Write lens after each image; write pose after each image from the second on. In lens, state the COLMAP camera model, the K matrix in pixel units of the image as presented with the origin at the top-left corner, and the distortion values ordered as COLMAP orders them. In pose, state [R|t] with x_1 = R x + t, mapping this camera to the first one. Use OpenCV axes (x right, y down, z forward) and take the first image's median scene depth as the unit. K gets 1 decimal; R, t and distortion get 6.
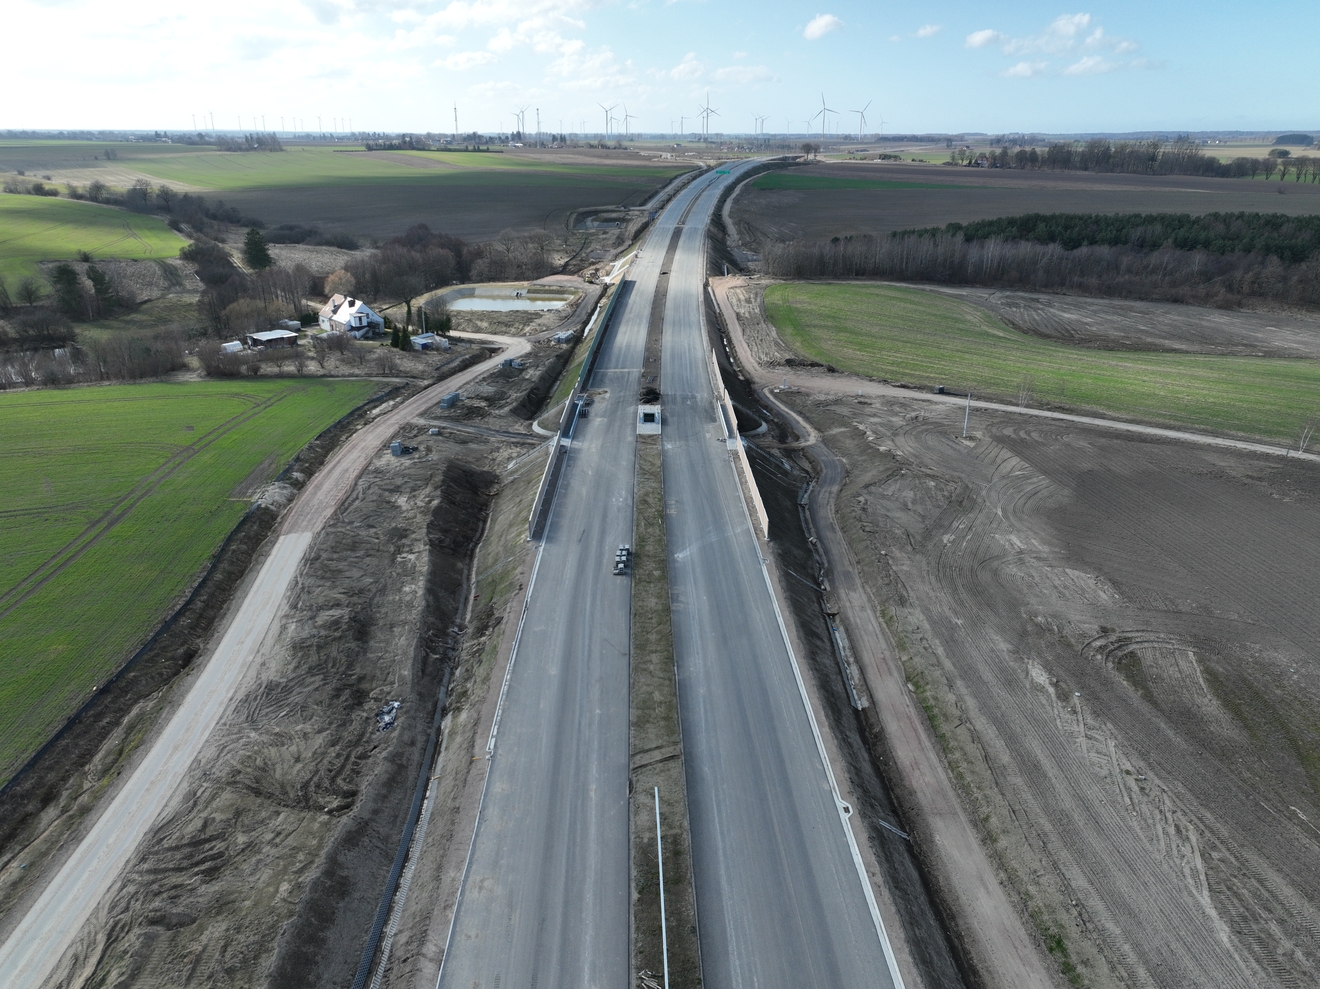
lens RADIAL K [[917.7, 0, 660.0], [0, 917.7, 494.5], [0, 0, 1]] dist [0.001563, 0.009442]
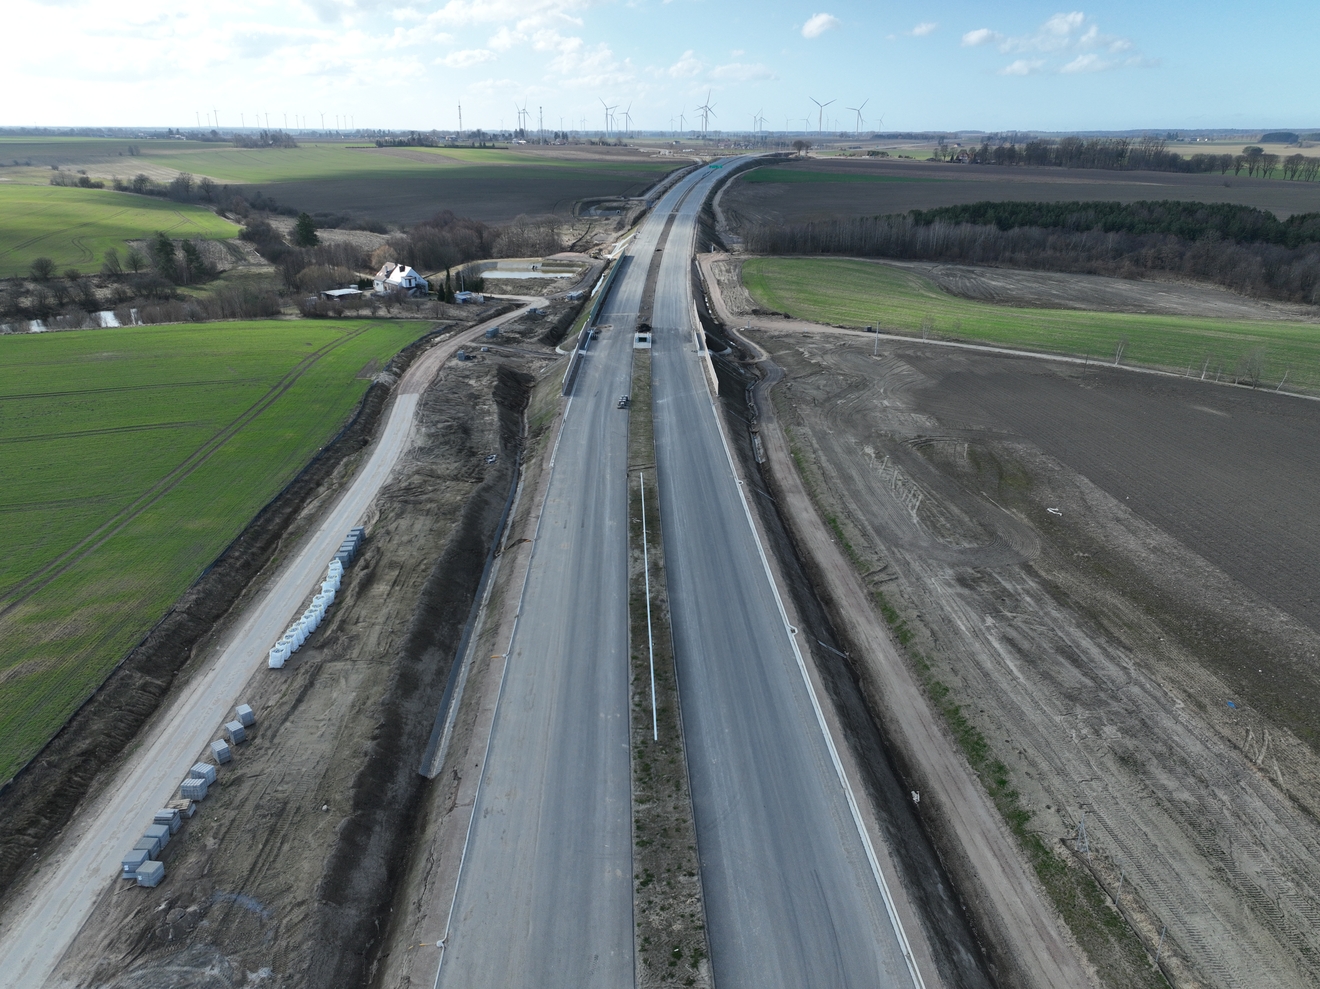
lens RADIAL K [[917.7, 0, 660.0], [0, 917.7, 494.5], [0, 0, 1]] dist [0.001563, 0.009442]
pose [[1.000000, 0.000699, 0.000288, 0.006921], [-0.000700, 0.999997, 0.002368, 0.072235], [-0.000286, -0.002368, 0.999997, -0.182562]]
